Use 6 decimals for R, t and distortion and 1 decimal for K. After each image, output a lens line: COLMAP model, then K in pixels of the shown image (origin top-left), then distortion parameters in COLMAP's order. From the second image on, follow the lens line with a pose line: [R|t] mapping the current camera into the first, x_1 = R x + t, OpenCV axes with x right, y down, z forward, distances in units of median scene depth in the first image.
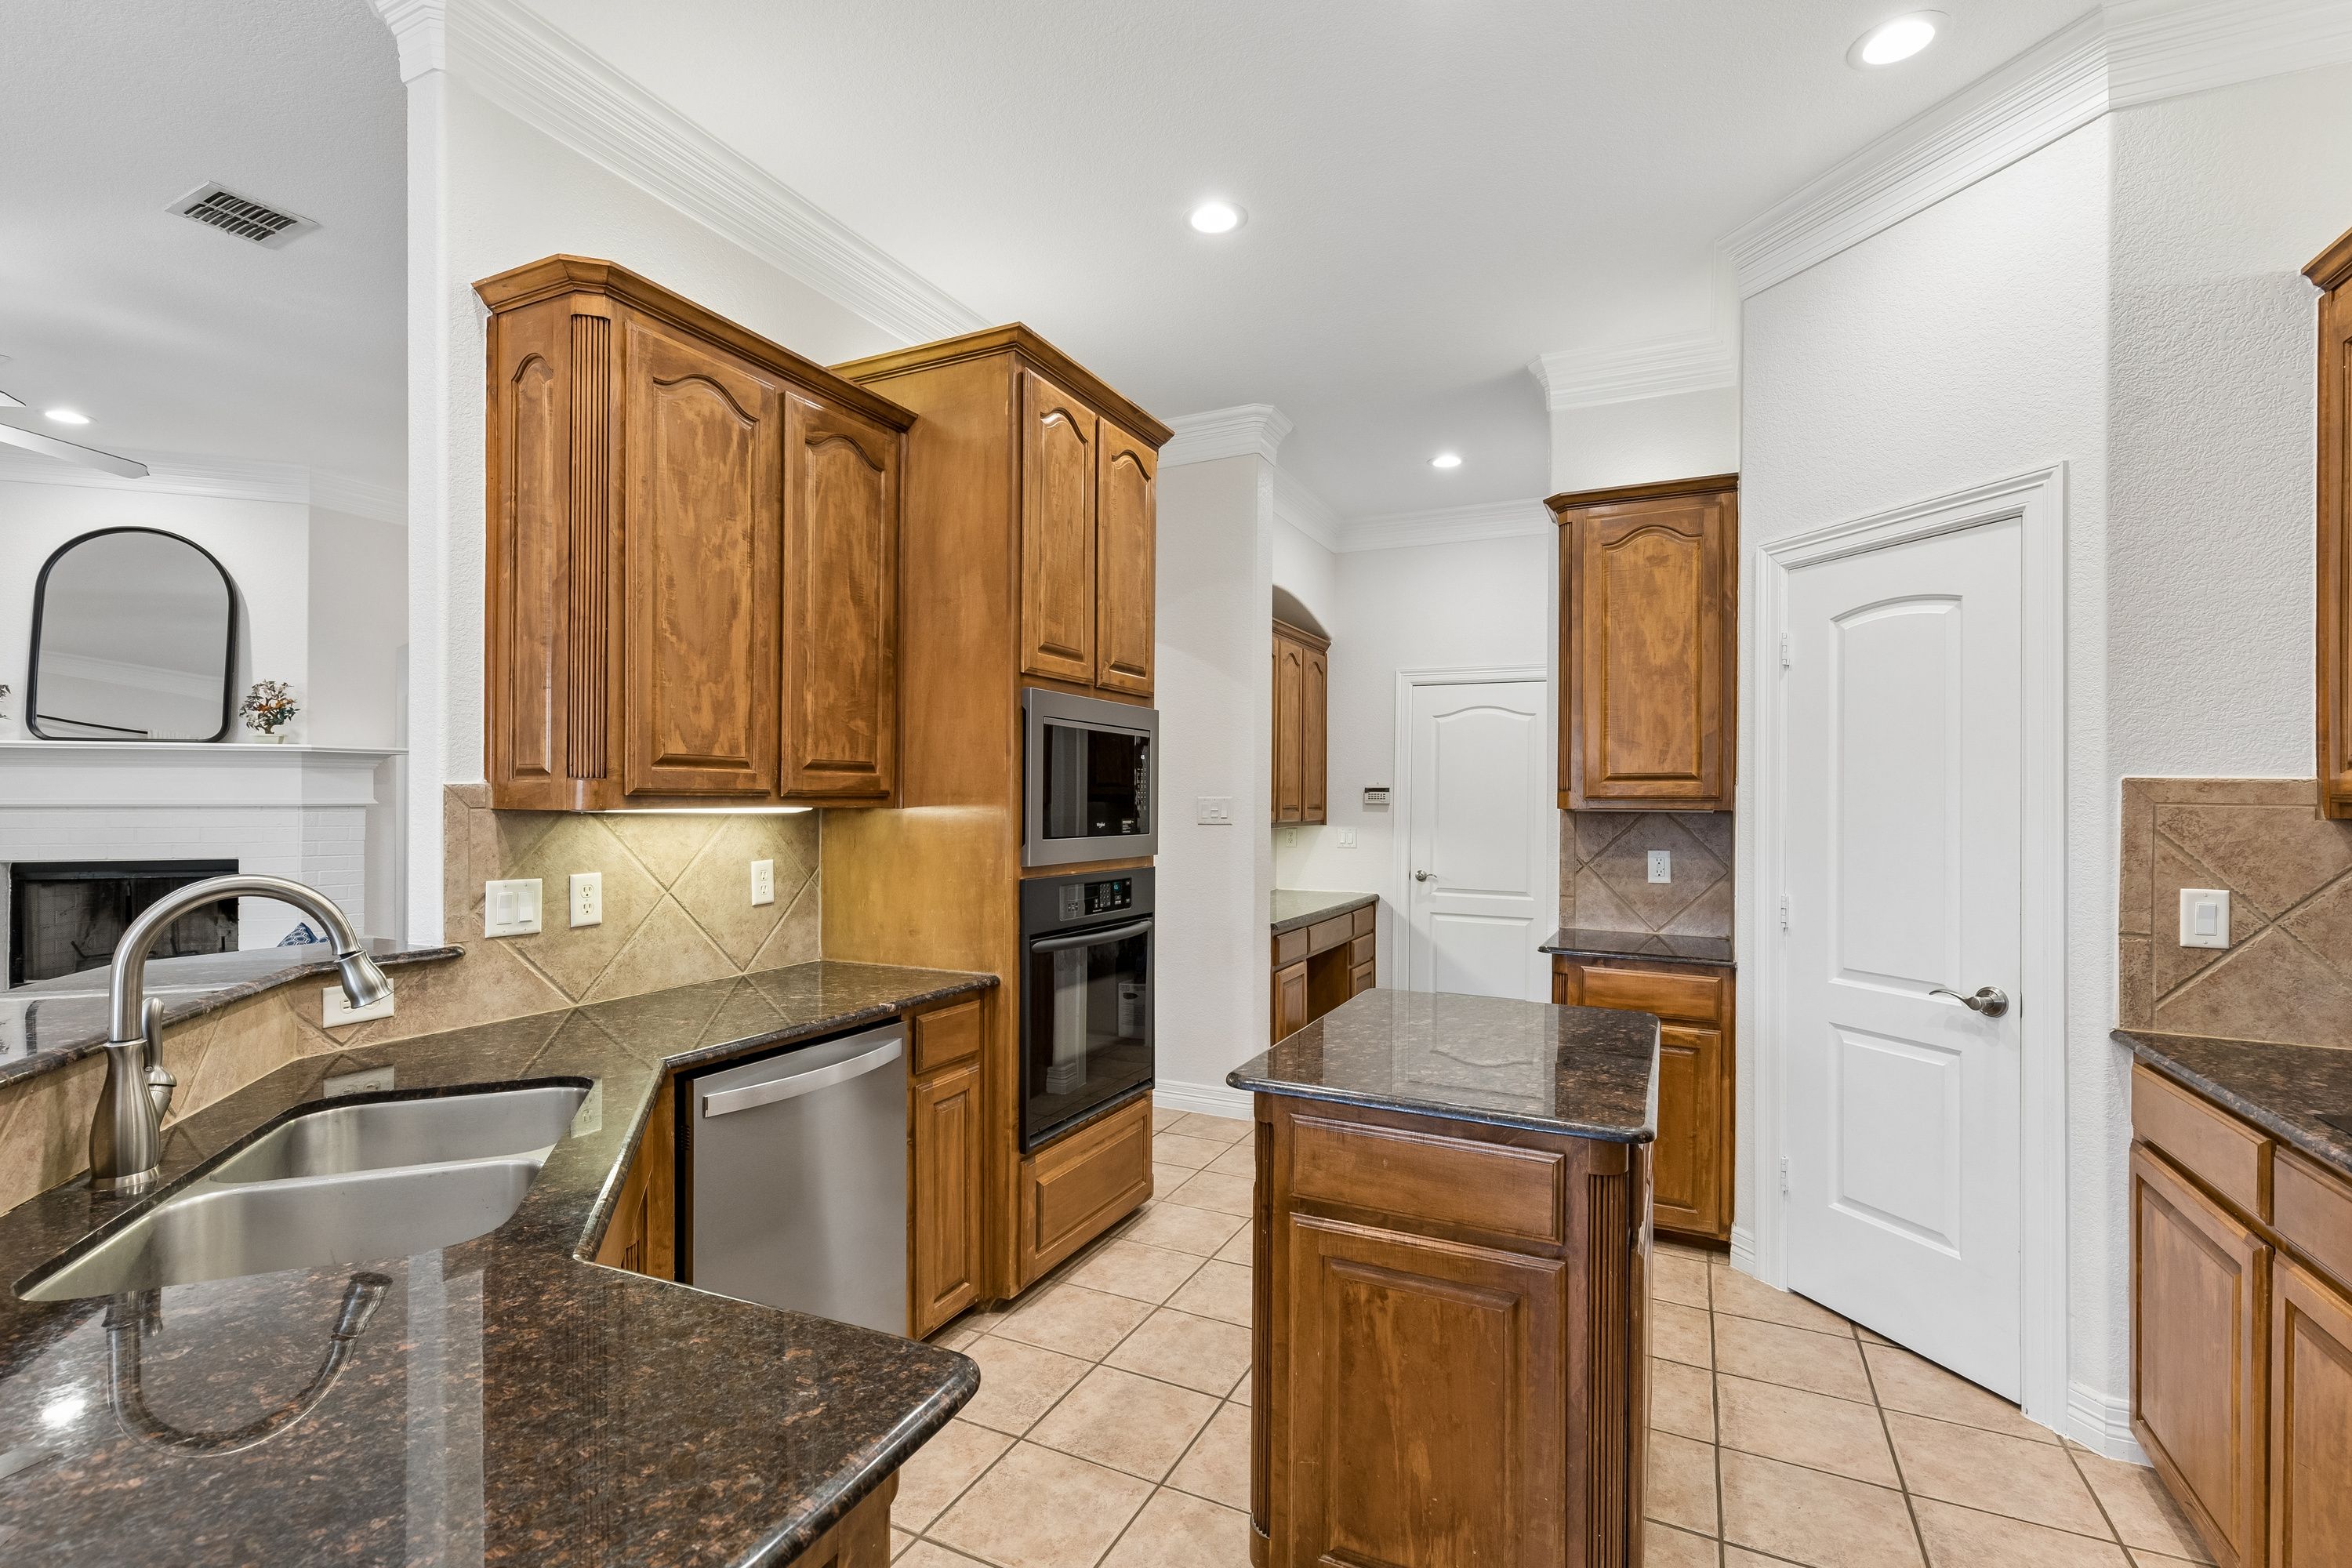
lens RADIAL K [[1061.7, 0, 1168.0], [0, 1061.7, 798.5], [0, 0, 1]] dist [0.006346, -0.001339]
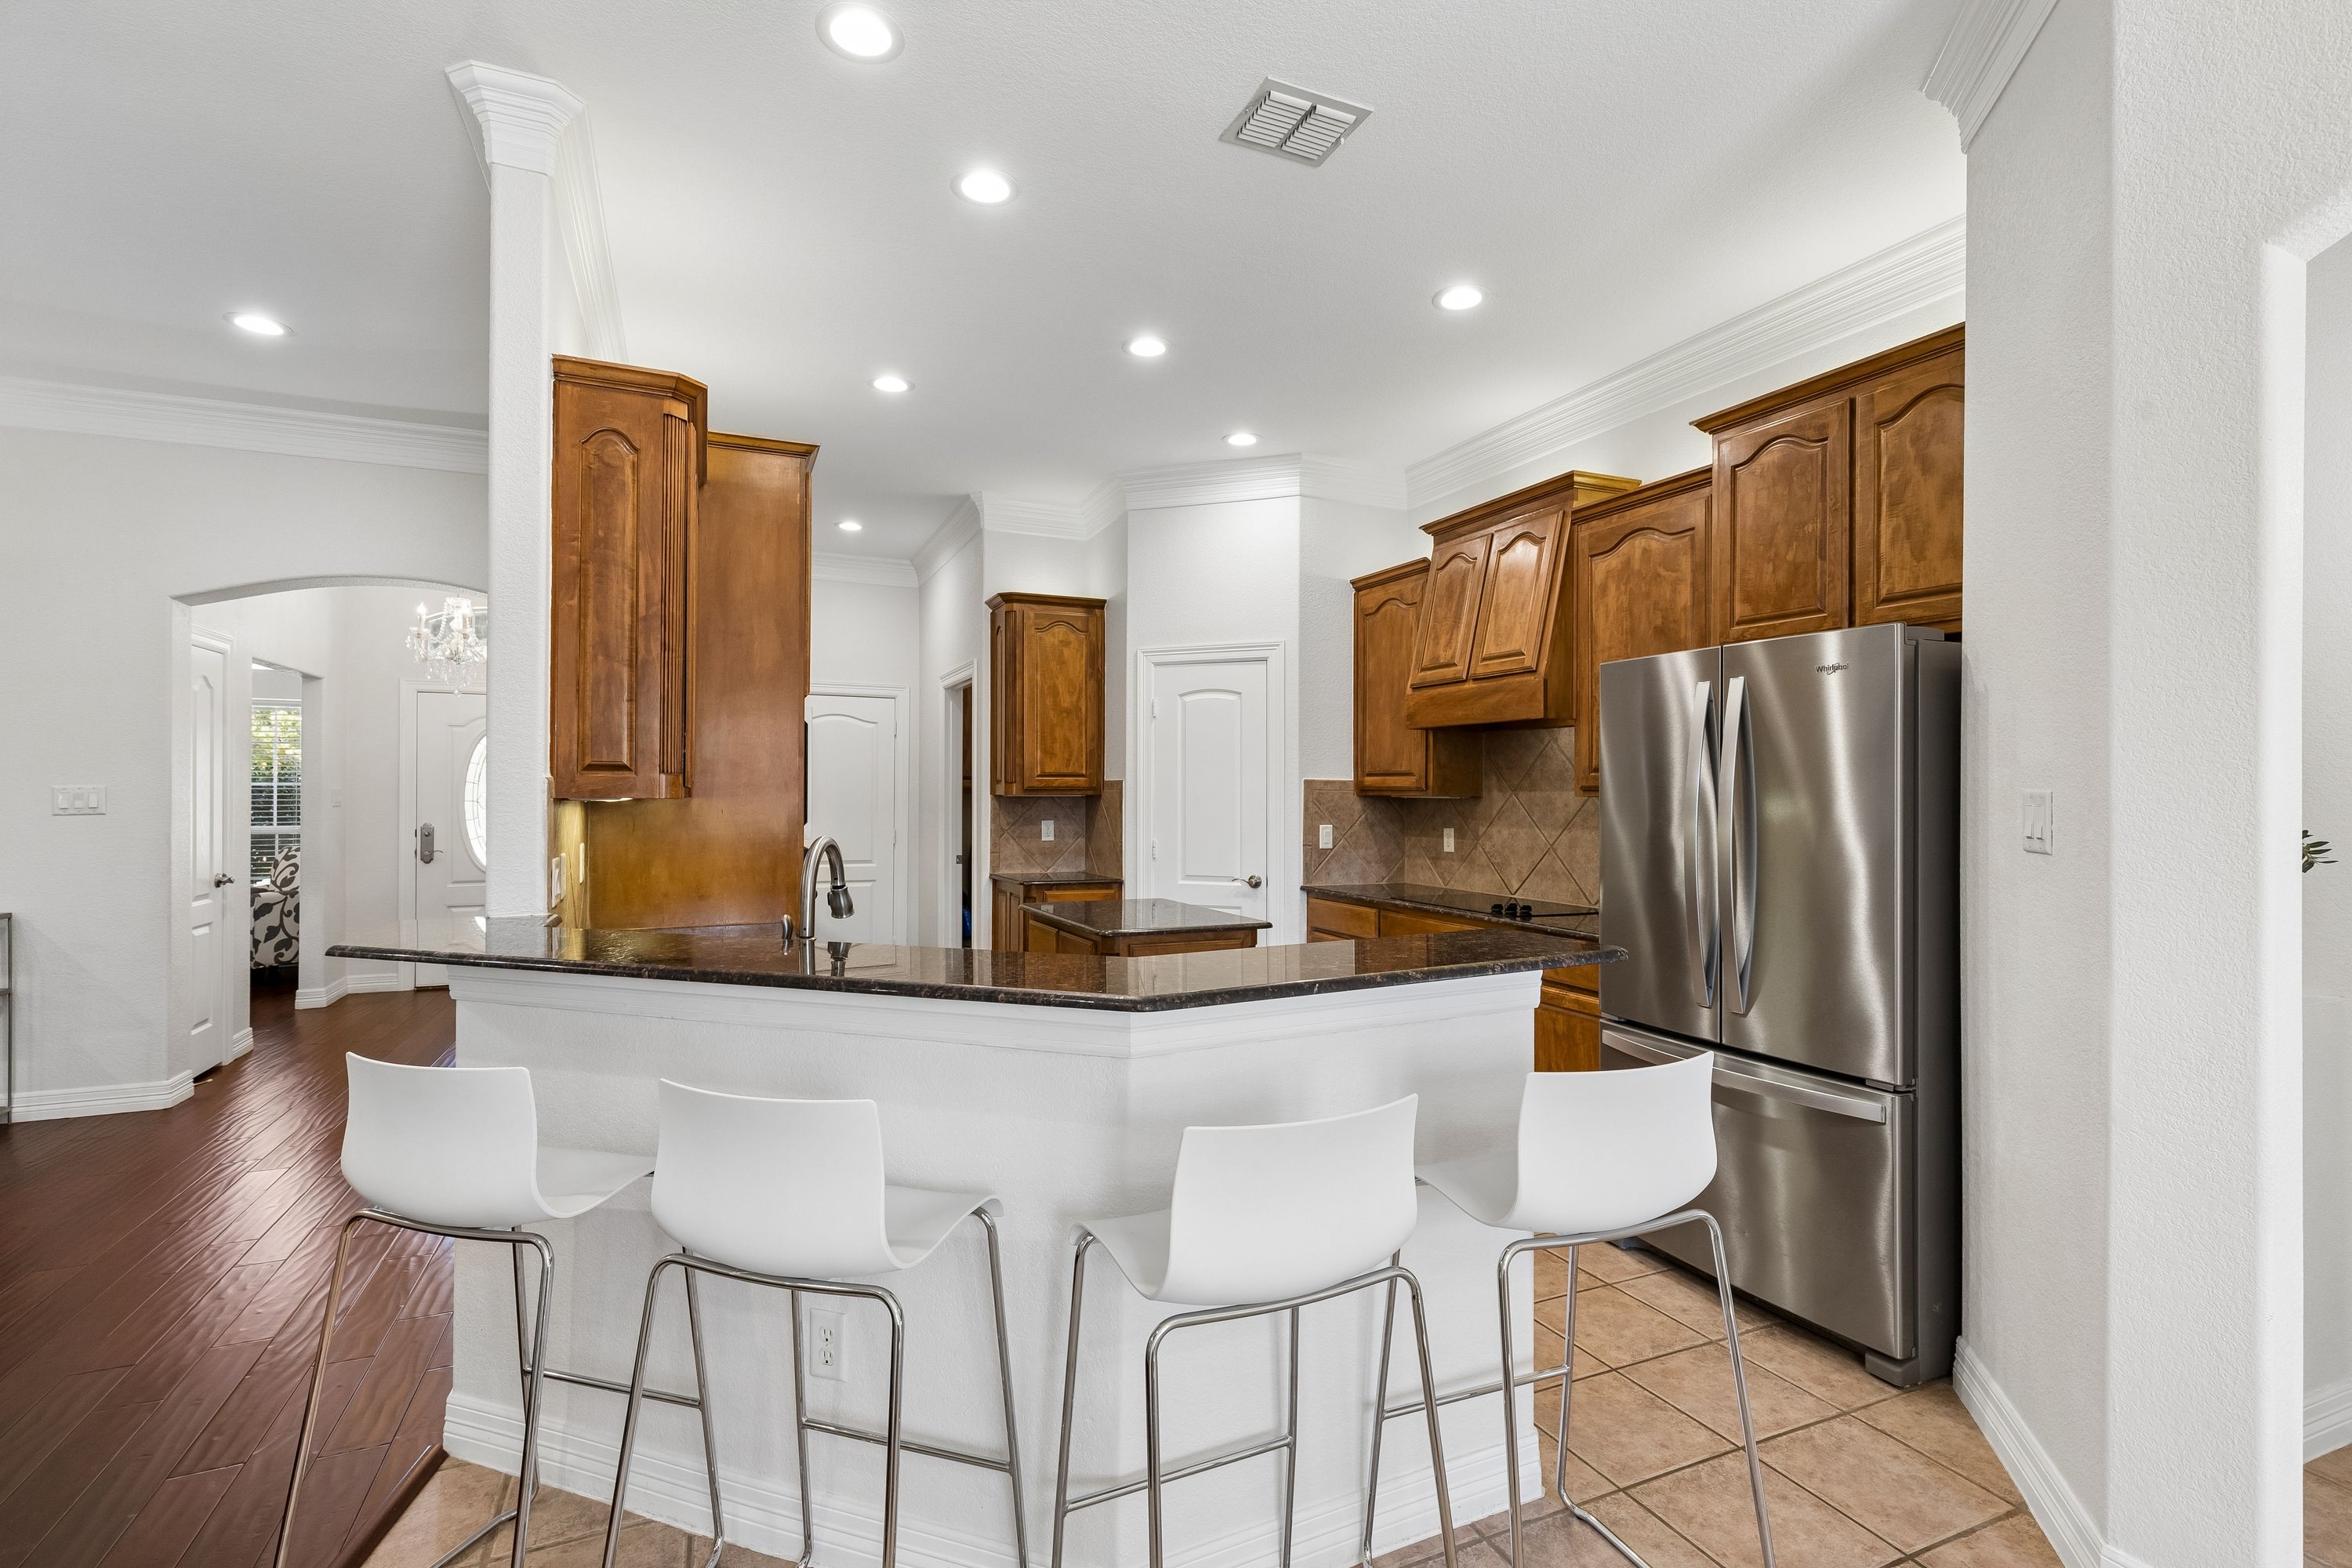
lens RADIAL K [[1061.7, 0, 1177.8], [0, 1061.7, 791.1], [0, 0, 1]] dist [0.006346, -0.001339]
pose [[0.636579, -0.002986, 0.771206, -1.025117], [0.000697, 0.999994, 0.003296, -0.000836], [-0.771211, -0.001560, 0.636577, -0.264905]]
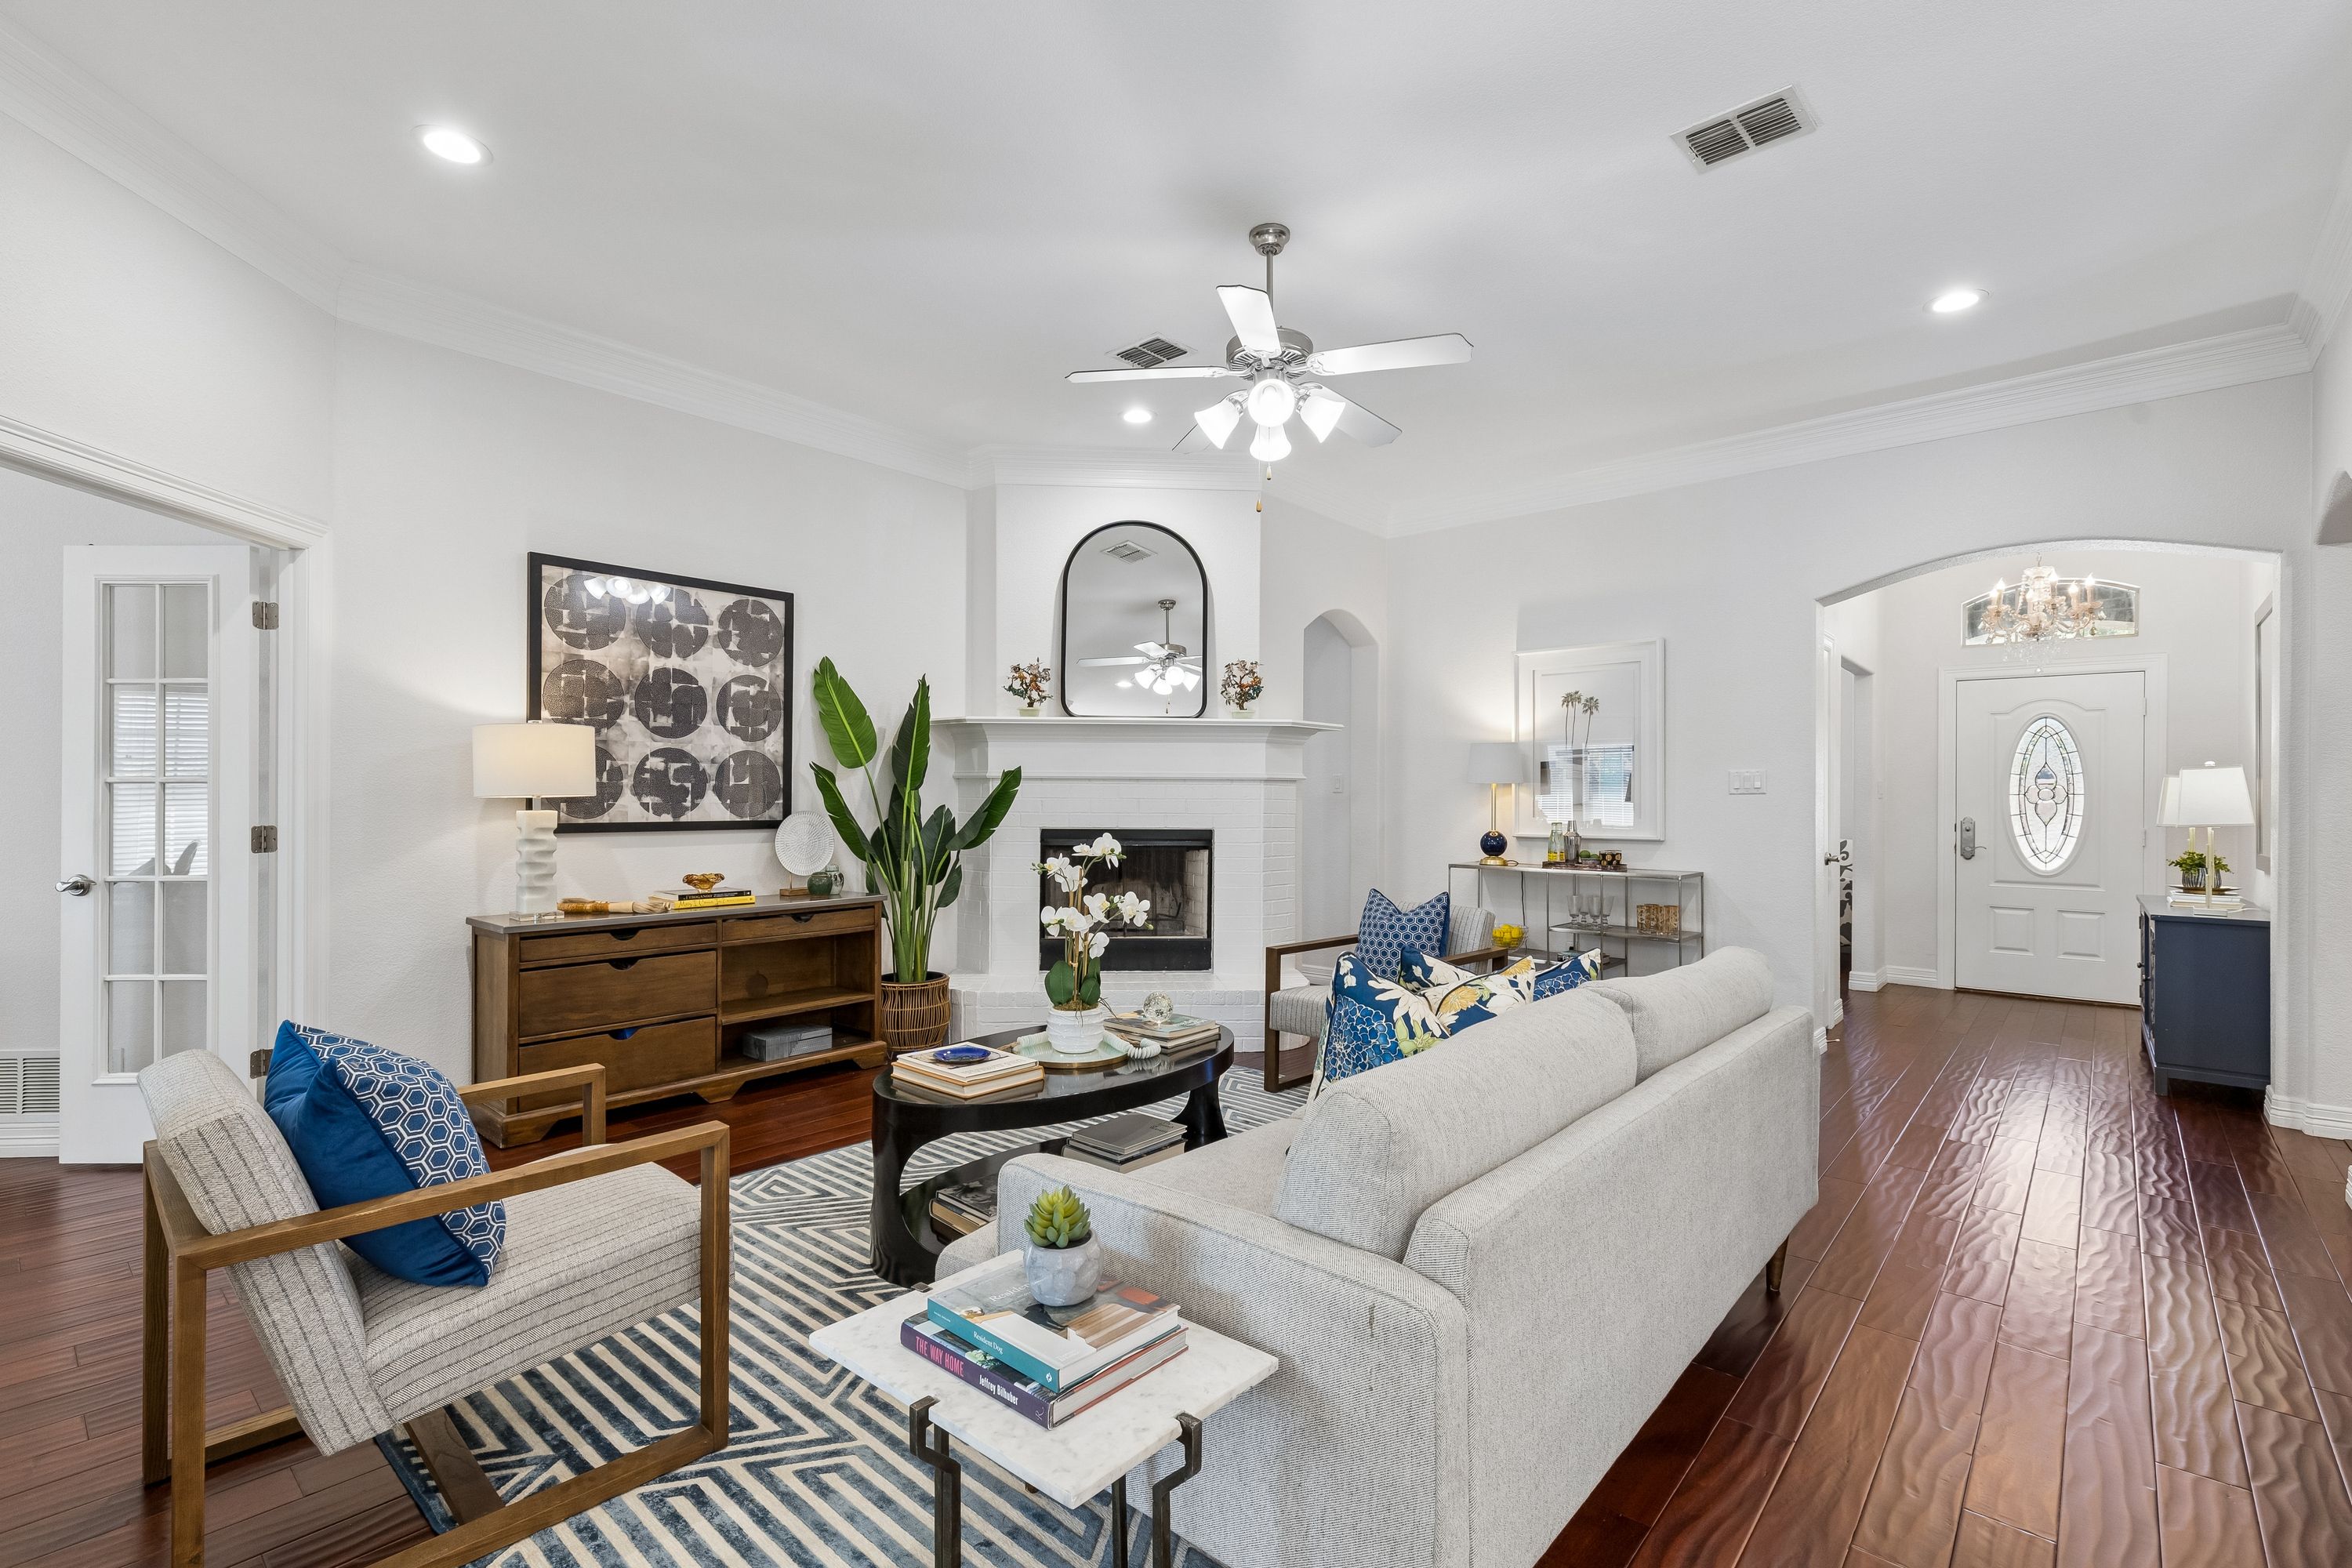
lens RADIAL K [[1061.7, 0, 1162.6], [0, 1061.7, 797.1], [0, 0, 1]] dist [0.006346, -0.001339]
pose [[0.962556, 0.001058, -0.271082, -1.374852], [-0.002084, 0.999992, -0.003499, 0.061320], [0.271076, 0.003933, 0.962550, -0.056618]]
